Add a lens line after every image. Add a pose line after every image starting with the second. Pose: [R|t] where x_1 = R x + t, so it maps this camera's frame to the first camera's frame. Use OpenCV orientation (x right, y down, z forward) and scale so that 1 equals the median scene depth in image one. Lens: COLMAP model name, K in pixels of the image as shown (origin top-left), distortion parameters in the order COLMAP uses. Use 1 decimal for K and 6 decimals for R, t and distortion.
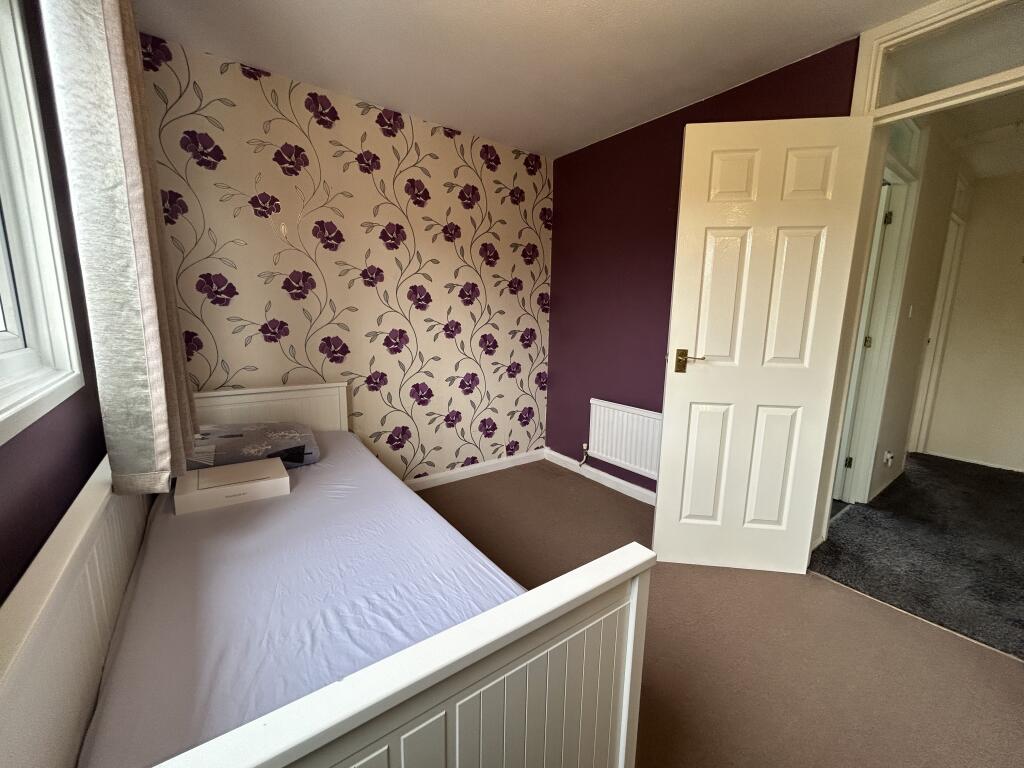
lens RADIAL K [[411.1, 0, 507.1], [0, 411.1, 390.9], [0, 0, 1]] dist [-0.003450, 0.001453]
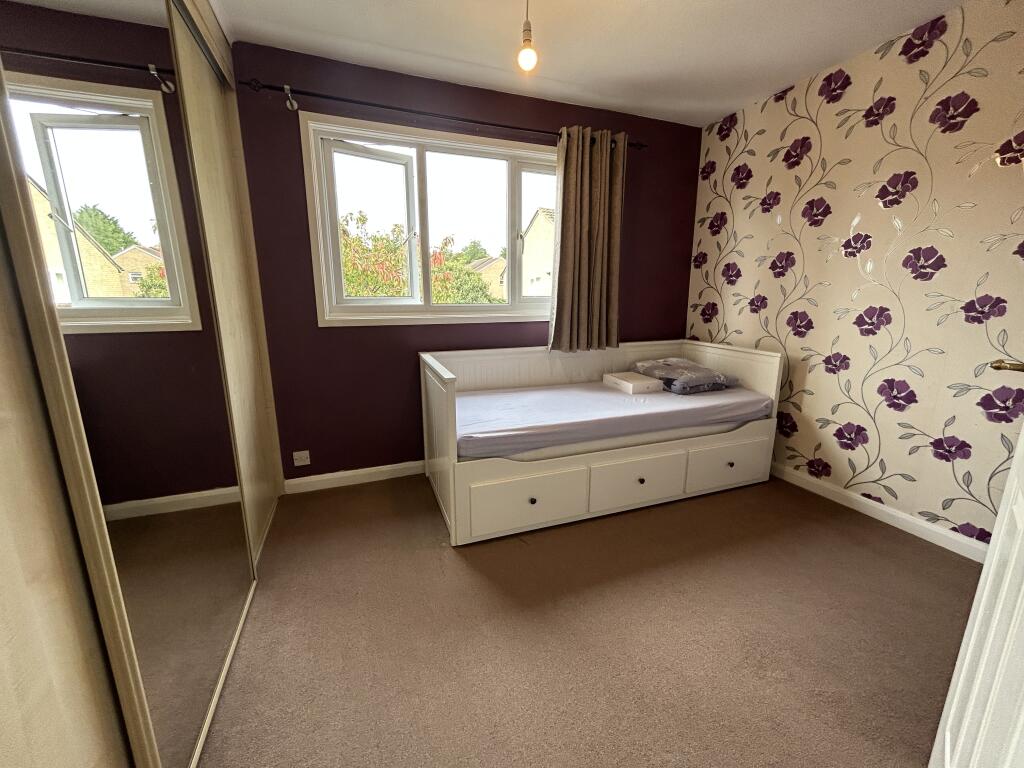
lens RADIAL K [[411.1, 0, 507.2], [0, 411.1, 379.8], [0, 0, 1]] dist [-0.003450, 0.001453]
pose [[-0.269220, 0.189879, -0.944175, 0.815244], [-0.164362, 0.956930, 0.239310, -0.095745], [0.948950, 0.219613, -0.226415, 0.588396]]
